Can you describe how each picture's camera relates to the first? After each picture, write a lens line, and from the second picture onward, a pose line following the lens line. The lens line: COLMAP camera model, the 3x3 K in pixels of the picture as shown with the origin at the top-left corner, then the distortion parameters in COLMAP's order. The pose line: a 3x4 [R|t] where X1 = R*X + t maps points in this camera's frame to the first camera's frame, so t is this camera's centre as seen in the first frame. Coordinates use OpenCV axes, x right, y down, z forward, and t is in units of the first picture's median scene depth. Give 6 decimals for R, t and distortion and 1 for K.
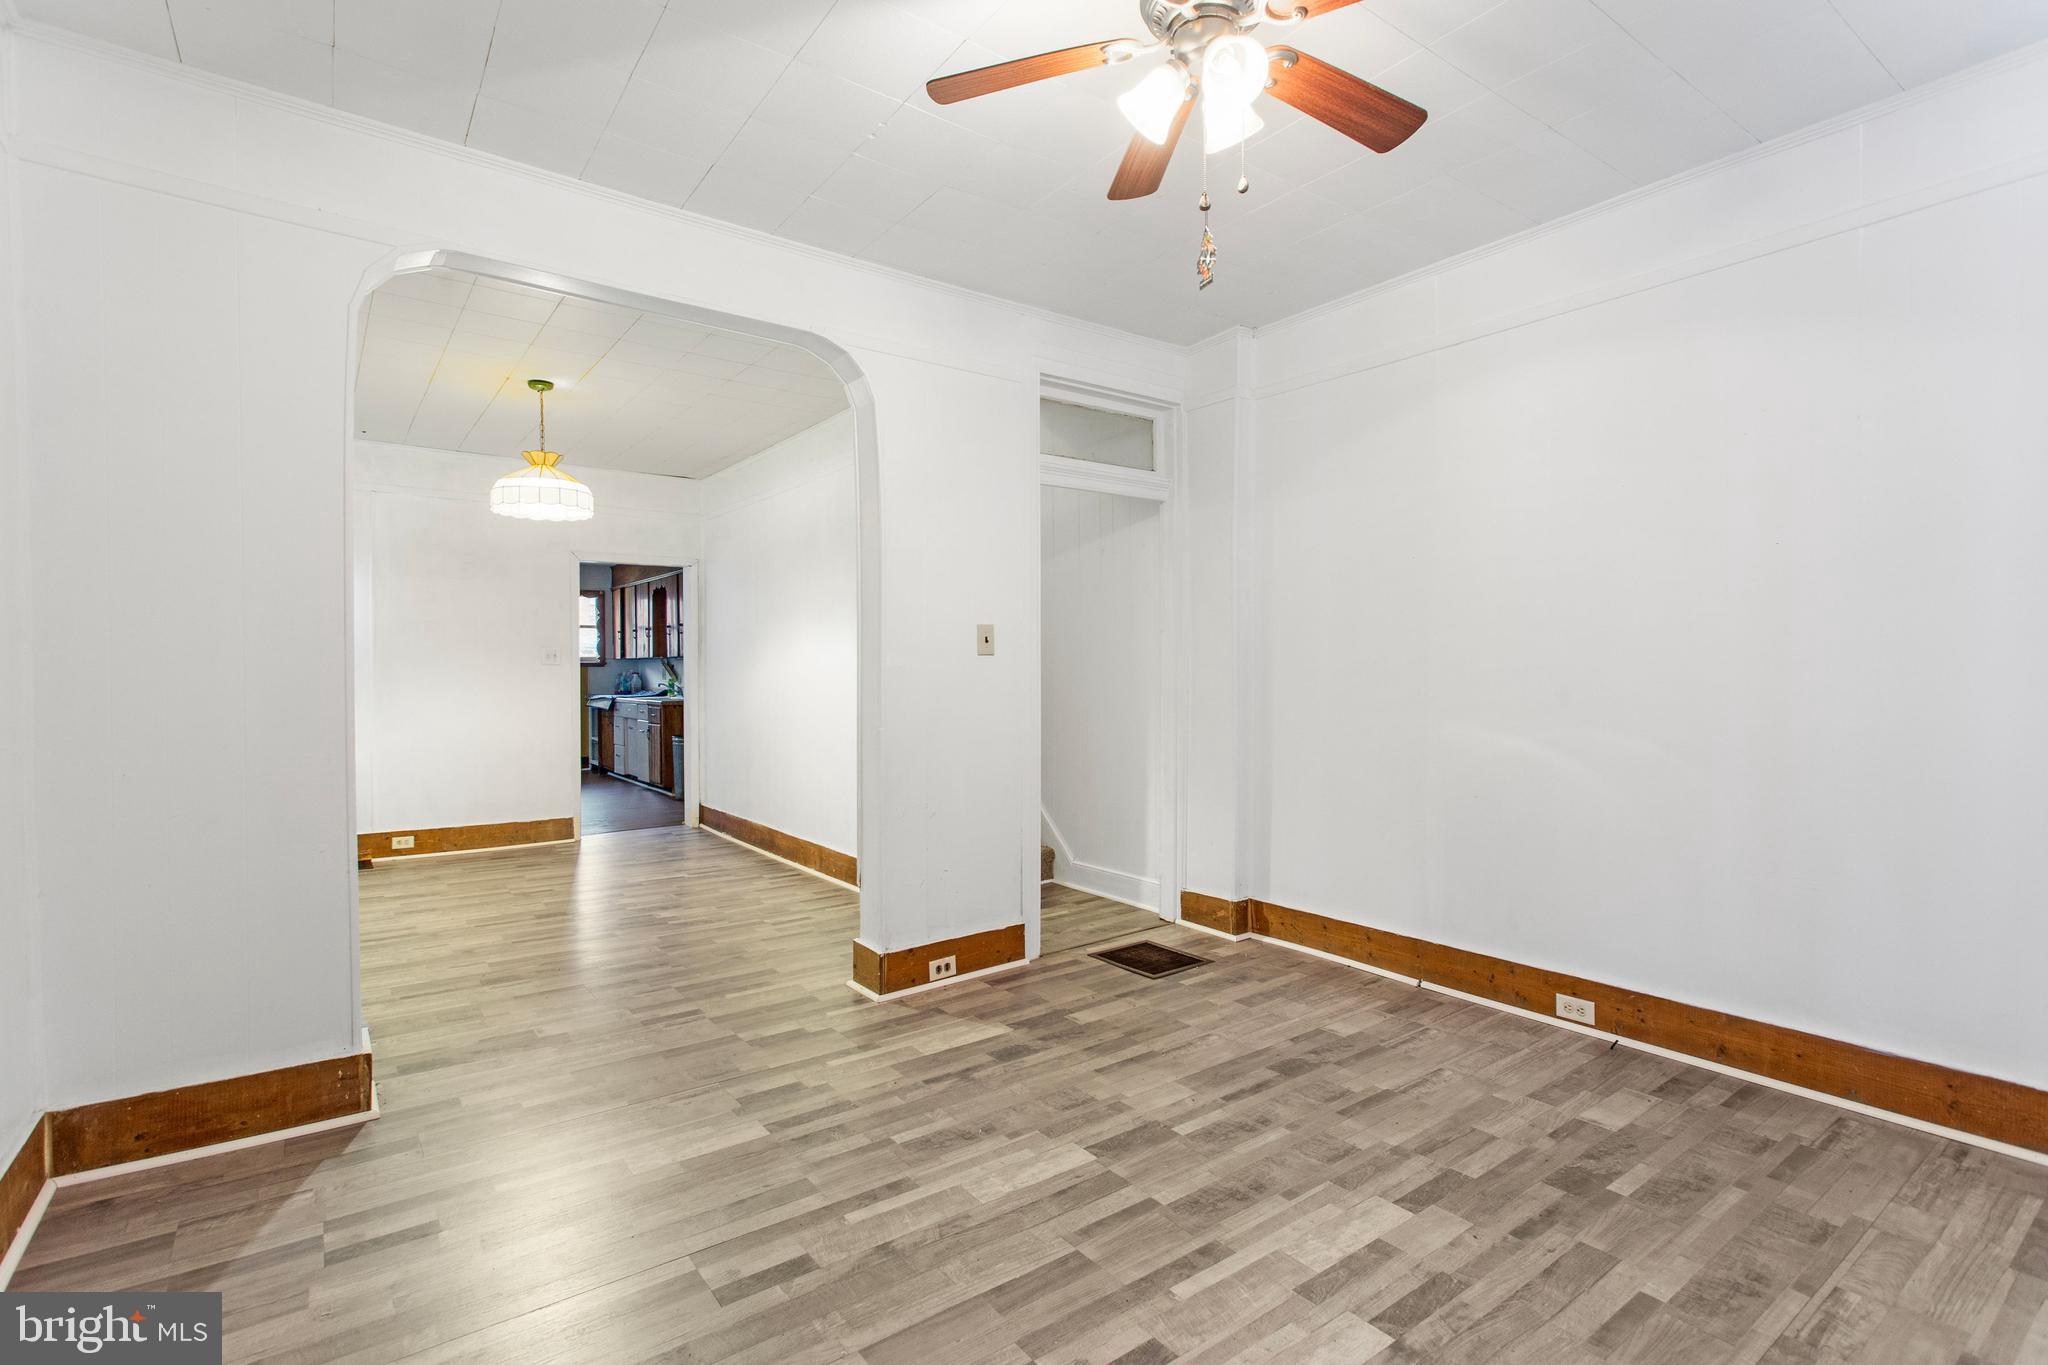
lens RADIAL K [[974.5, 0, 1018.8], [0, 974.5, 683.0], [0, 0, 1]] dist [0.002643, 0.000898]
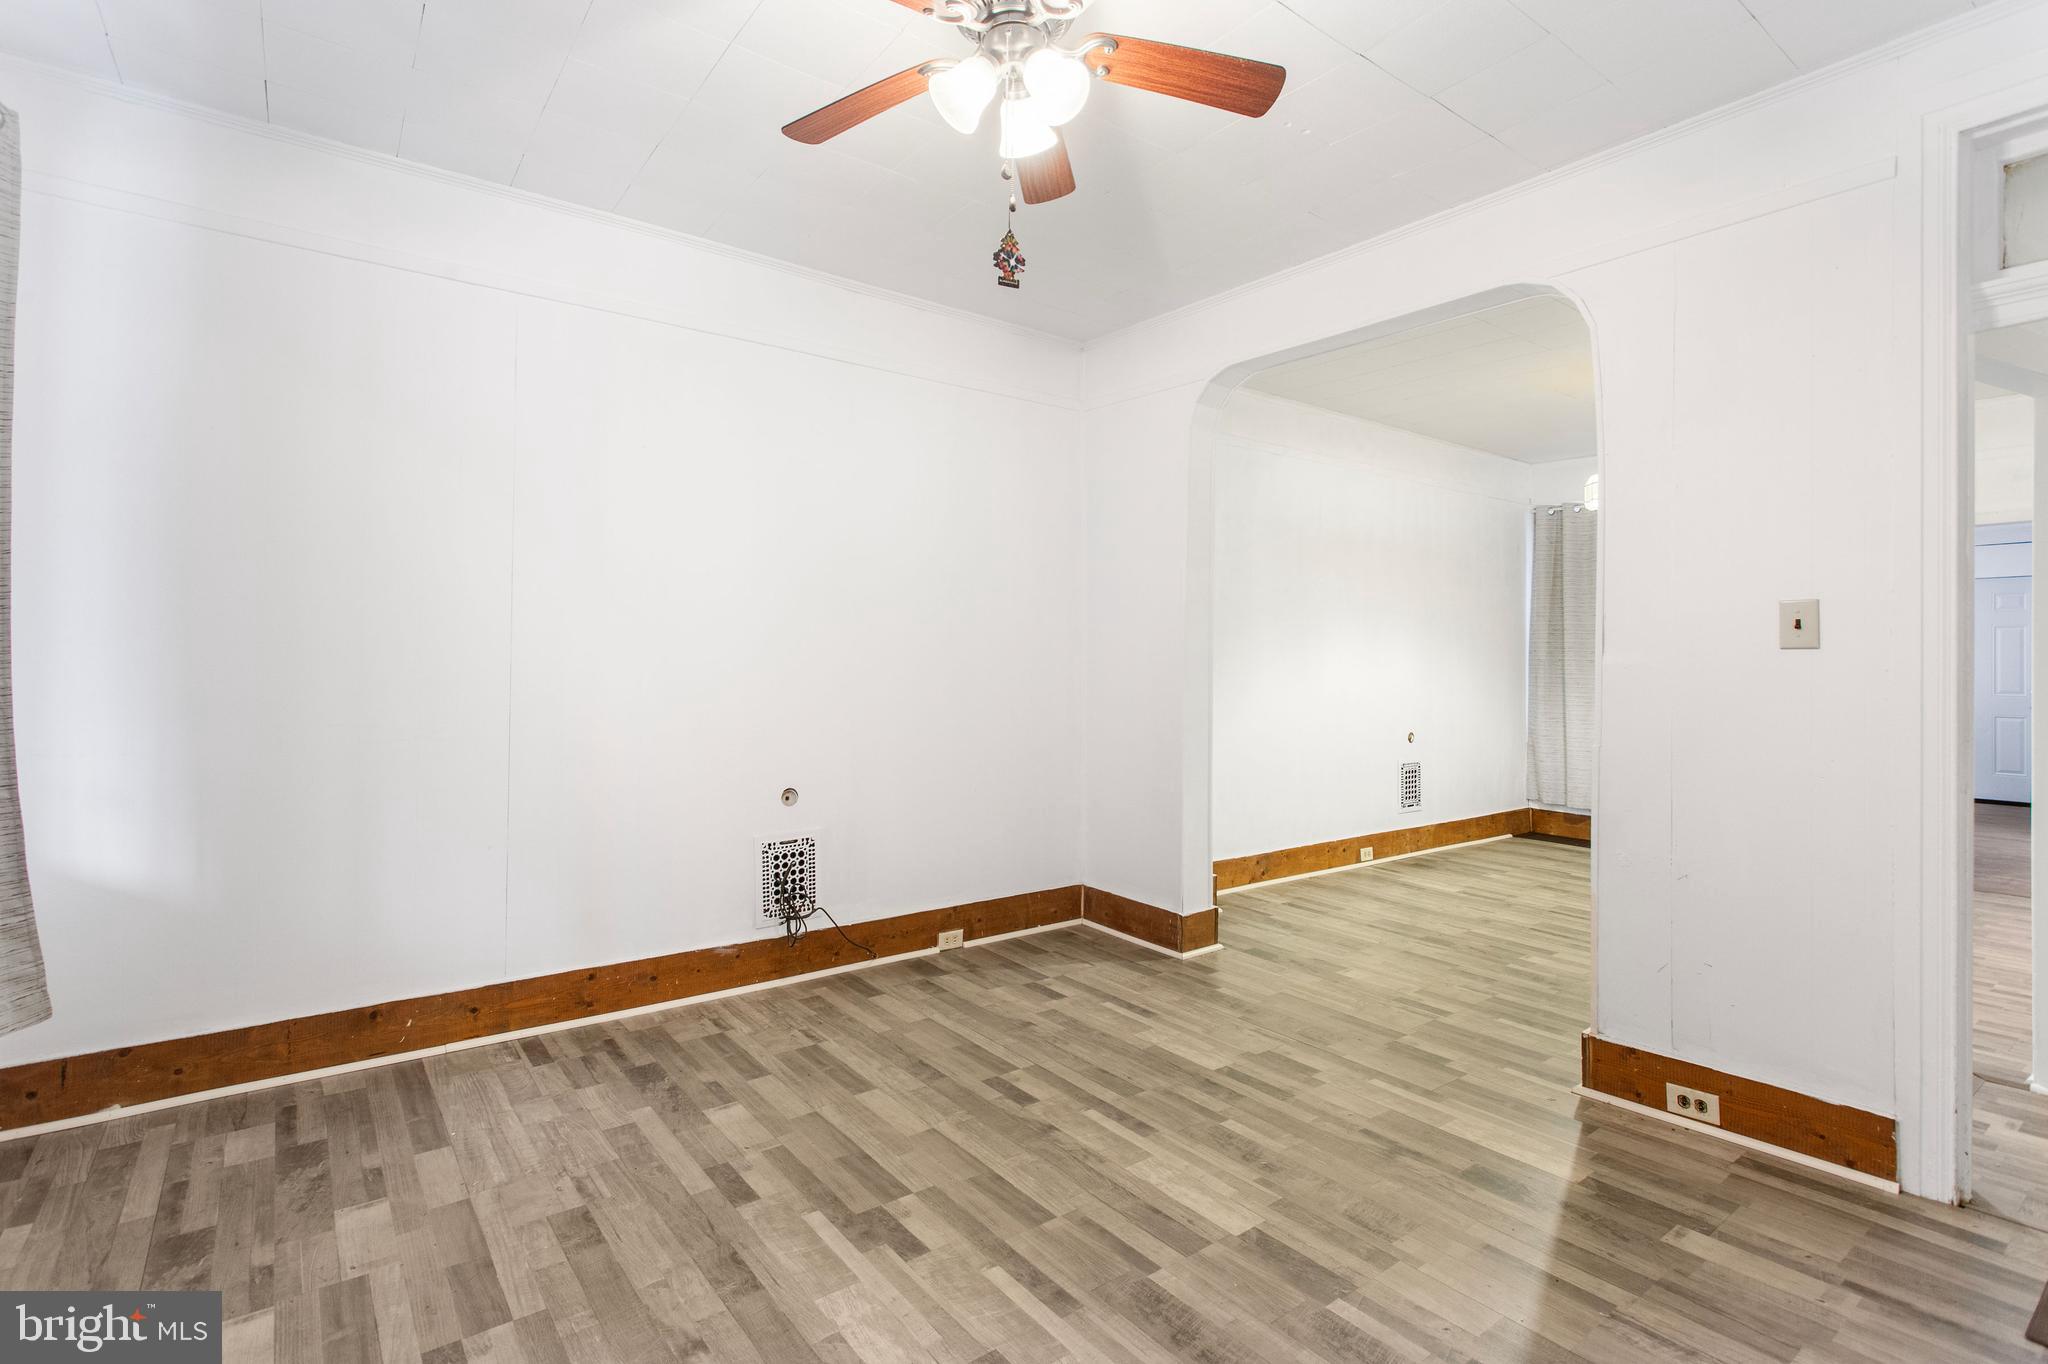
lens RADIAL K [[974.5, 0, 1018.8], [0, 974.5, 682.5], [0, 0, 1]] dist [0.002643, 0.000898]
pose [[0.017907, 0.024850, -0.999531, 0.820401], [-0.023010, 0.999437, 0.024435, -0.015568], [0.999575, 0.022562, 0.018469, 0.692244]]
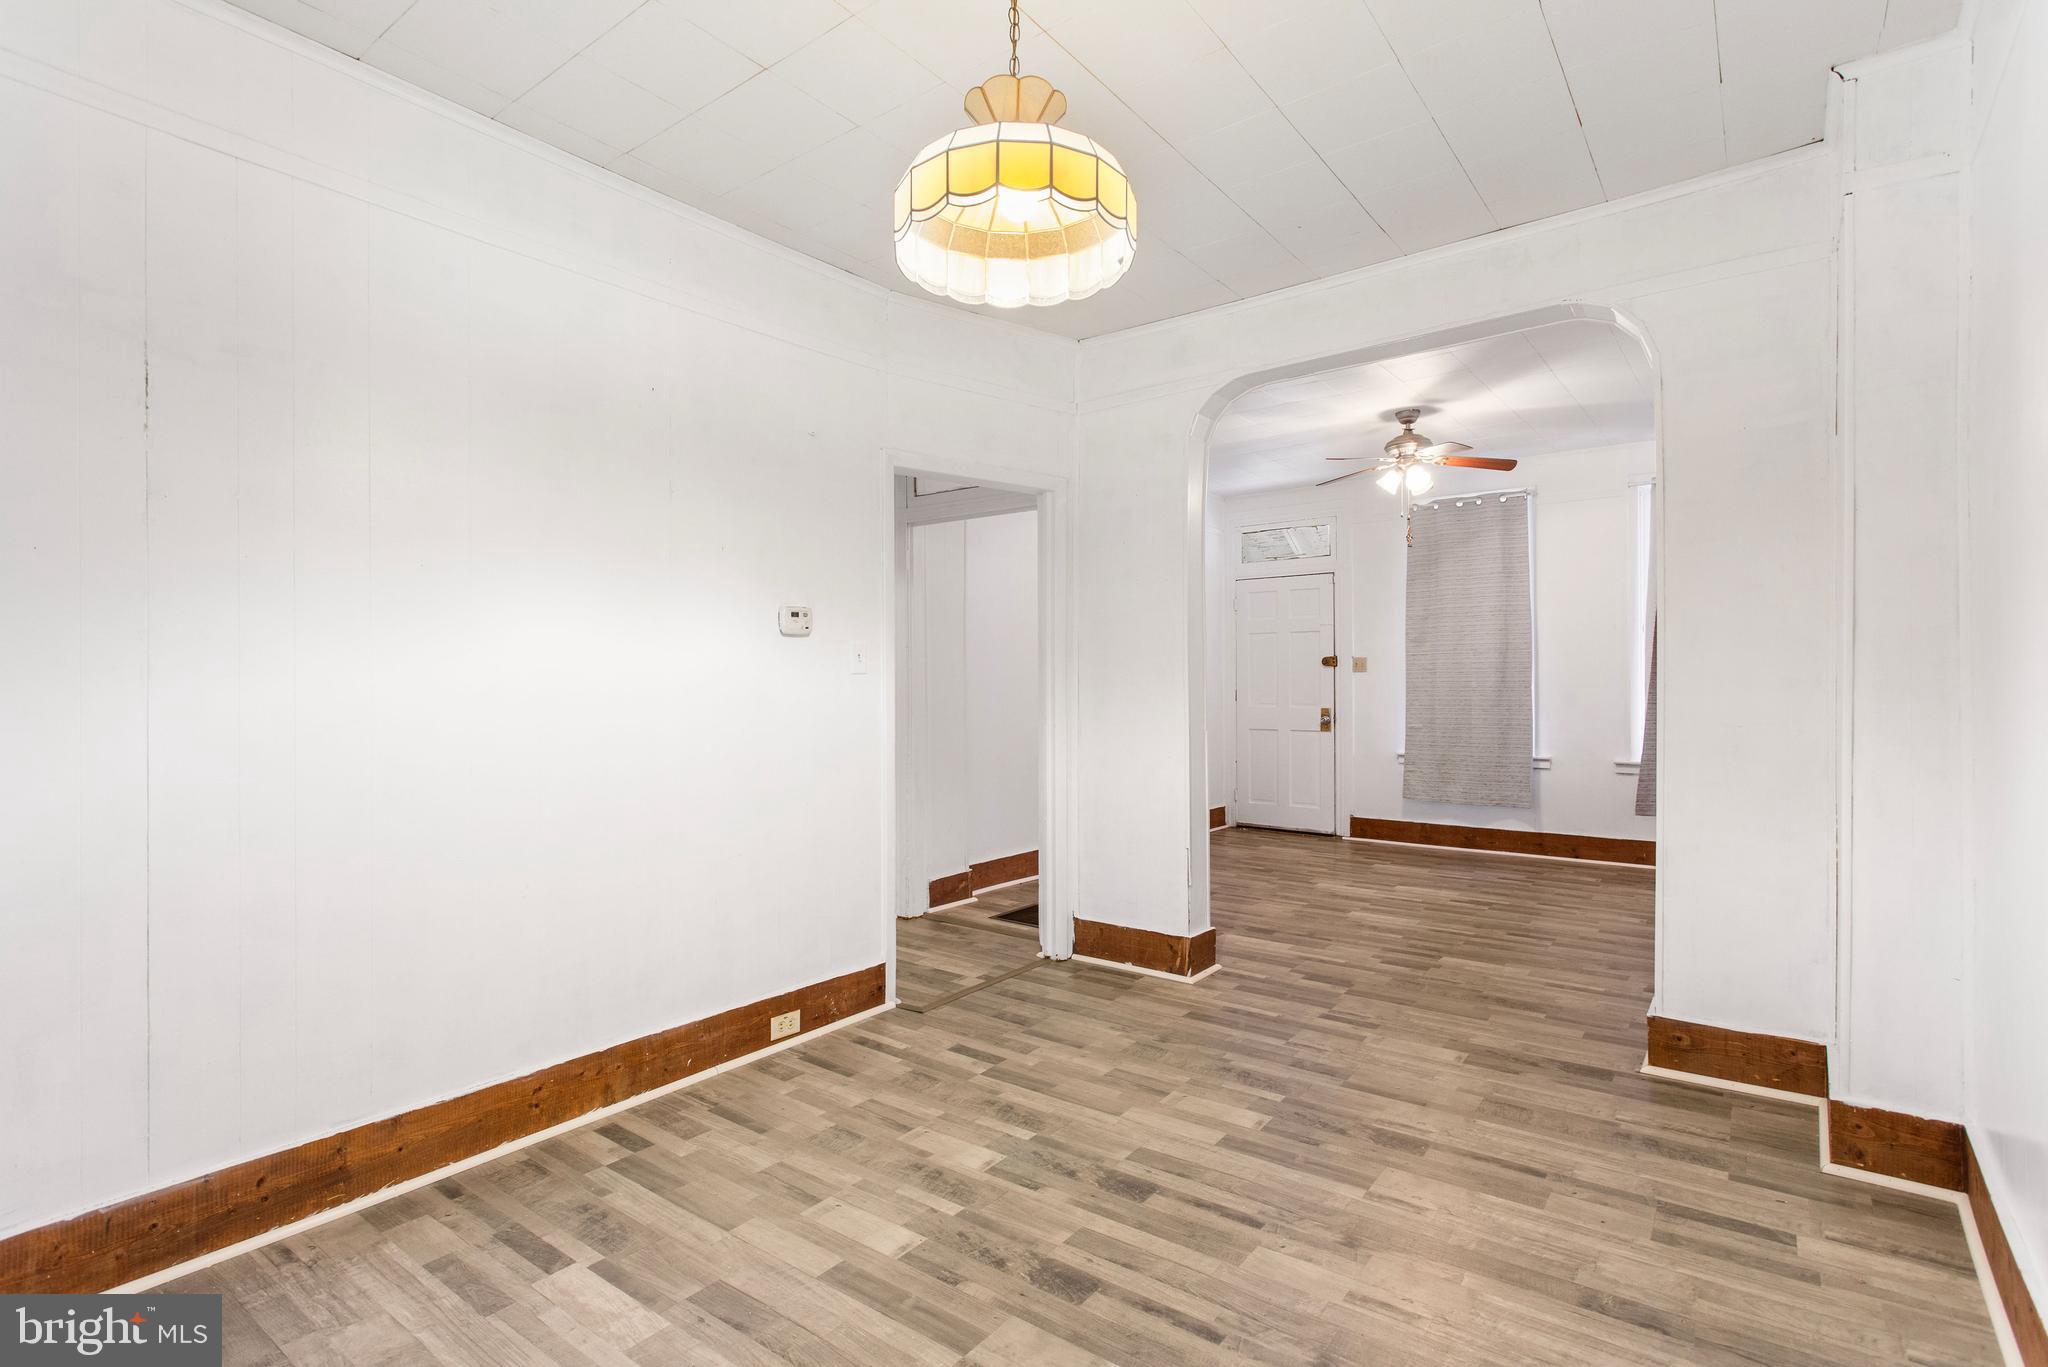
lens RADIAL K [[974.5, 0, 1018.8], [0, 974.5, 684.0], [0, 0, 1]] dist [0.002643, 0.000898]
pose [[-0.281407, 0.004349, 0.959579, -1.553505], [0.019168, 0.999816, 0.001090, -0.020318], [-0.959397, 0.018700, -0.281438, 2.024799]]
